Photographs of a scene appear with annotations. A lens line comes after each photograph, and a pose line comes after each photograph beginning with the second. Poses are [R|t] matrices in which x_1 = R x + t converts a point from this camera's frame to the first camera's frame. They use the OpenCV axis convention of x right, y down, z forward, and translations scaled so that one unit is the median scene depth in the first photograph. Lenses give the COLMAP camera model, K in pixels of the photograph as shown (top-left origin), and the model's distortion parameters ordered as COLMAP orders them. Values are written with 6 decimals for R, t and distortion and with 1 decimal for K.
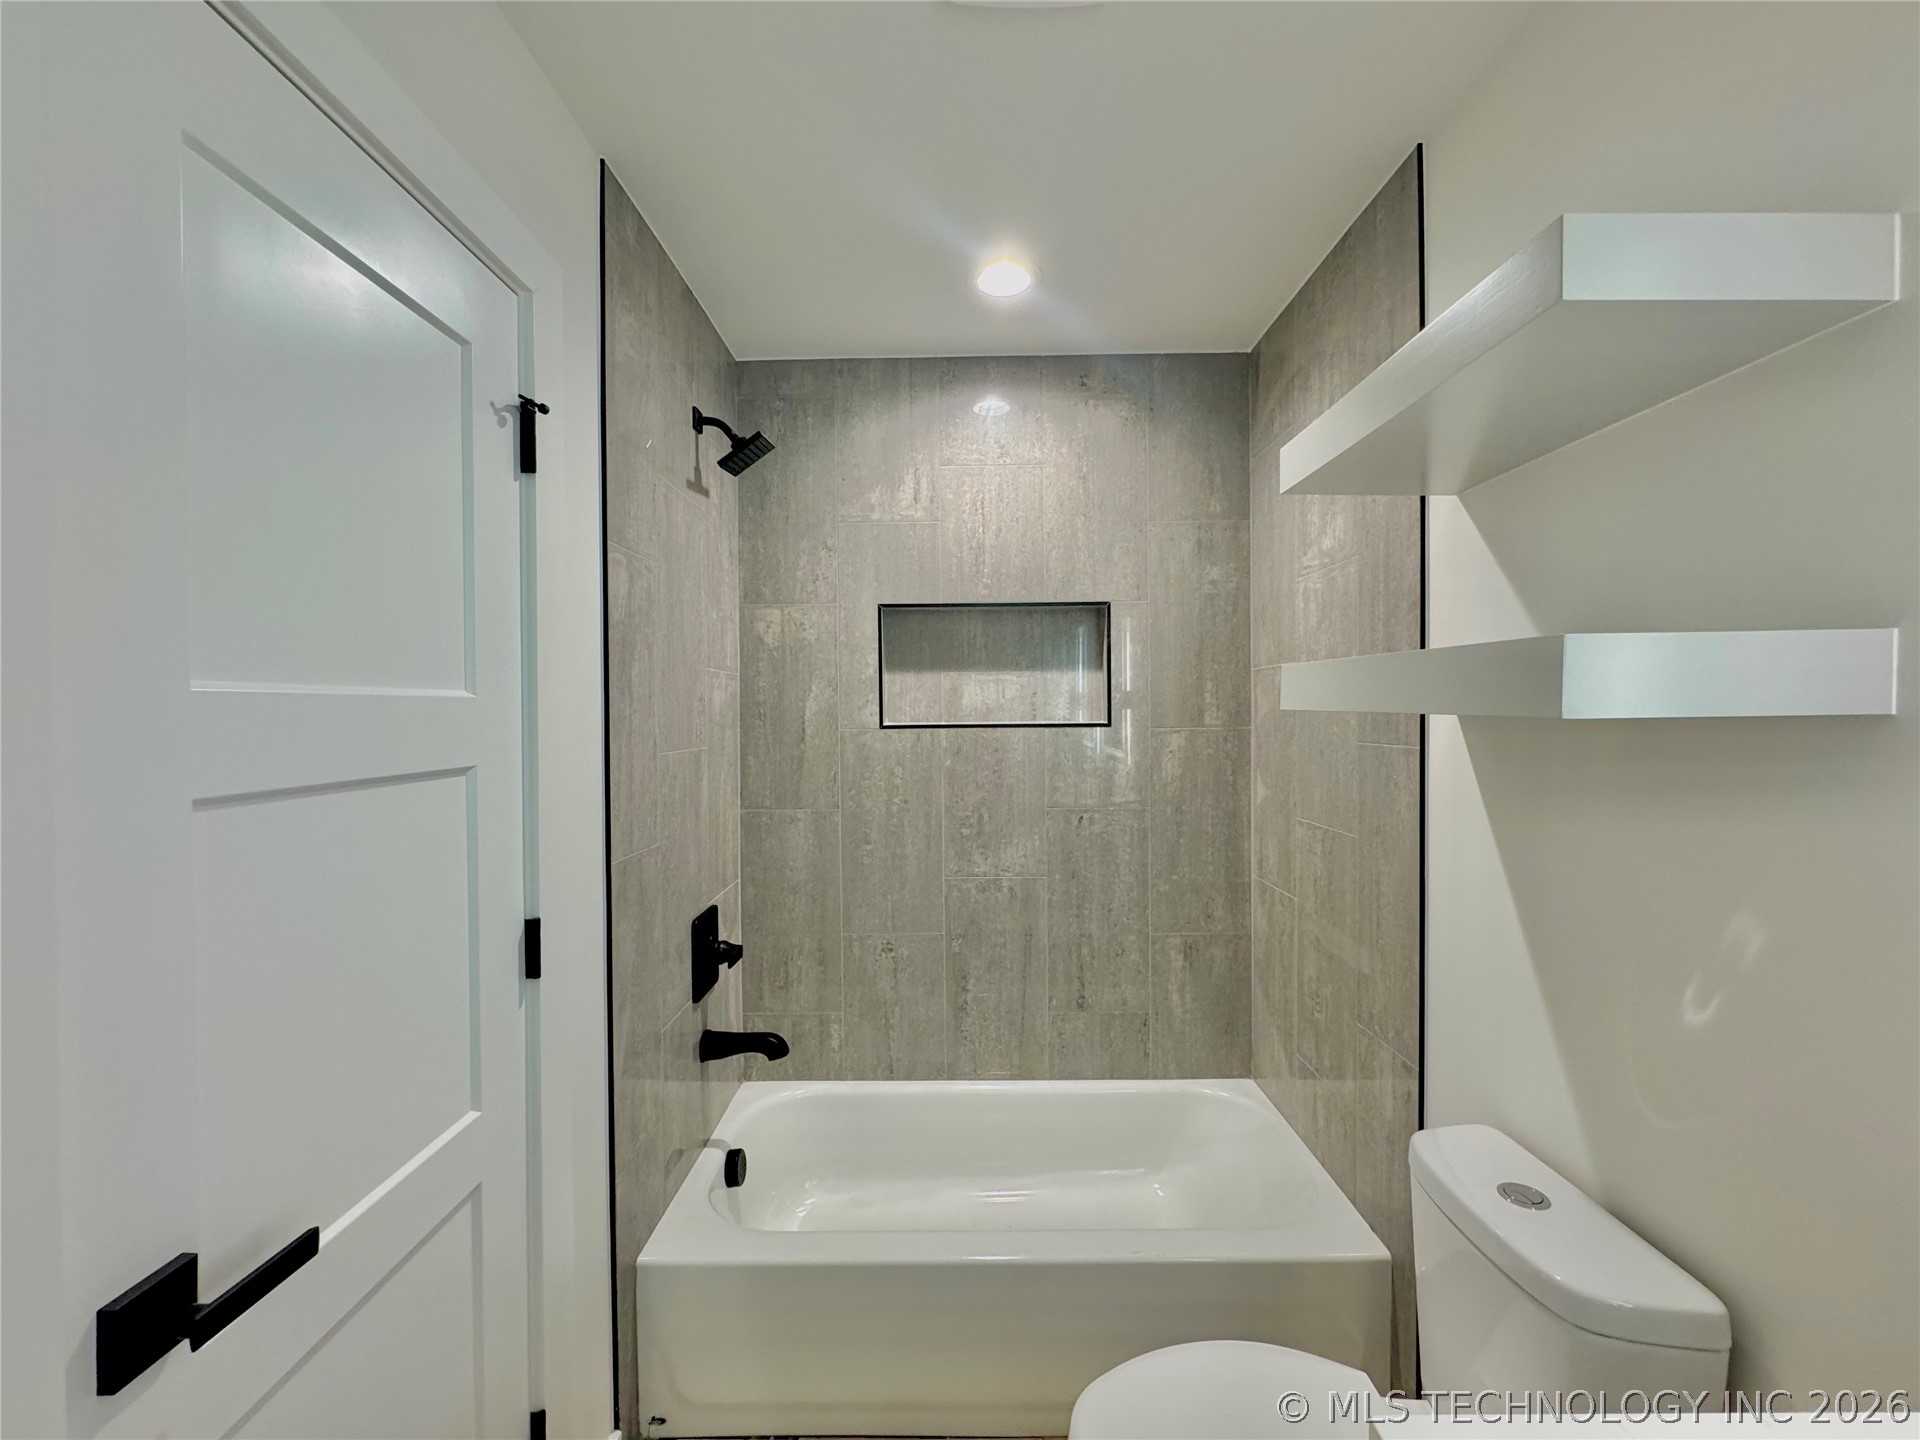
lens RADIAL K [[770.0, 0, 957.5], [0, 770.0, 721.2], [0, 0, 1]] dist [-0.001308, -0.000217]
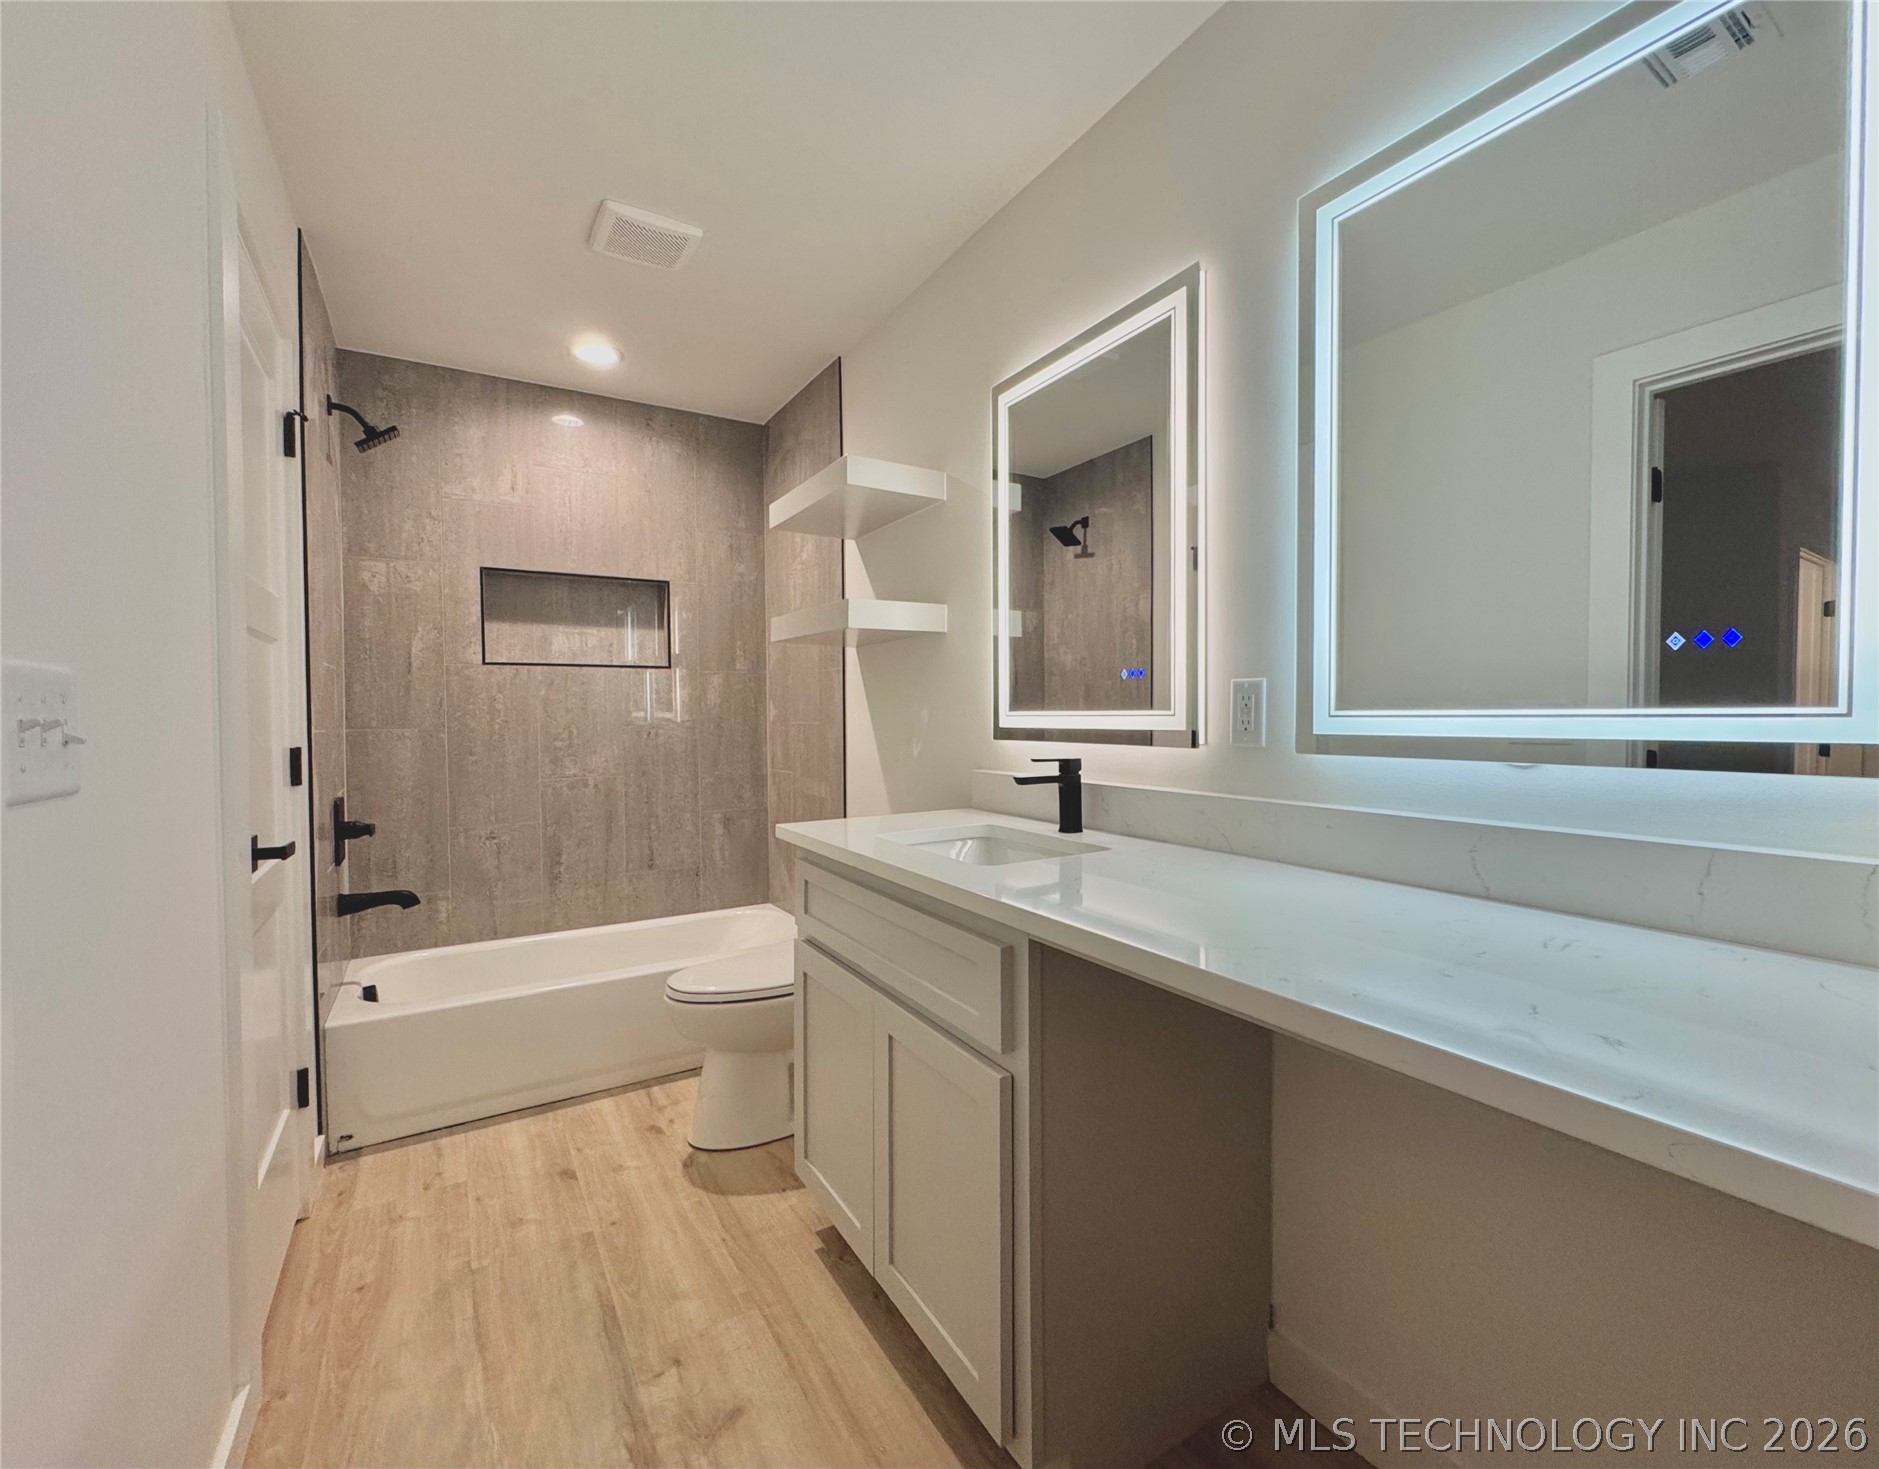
lens RADIAL K [[813.8, 0, 970.4], [0, 813.8, 730.3], [0, 0, 1]] dist [-0.001011, -0.000138]
pose [[0.838100, -0.010312, 0.545420, -0.159454], [0.007698, 0.999945, 0.007076, 0.115164], [-0.545463, -0.001732, 0.838133, -0.569871]]
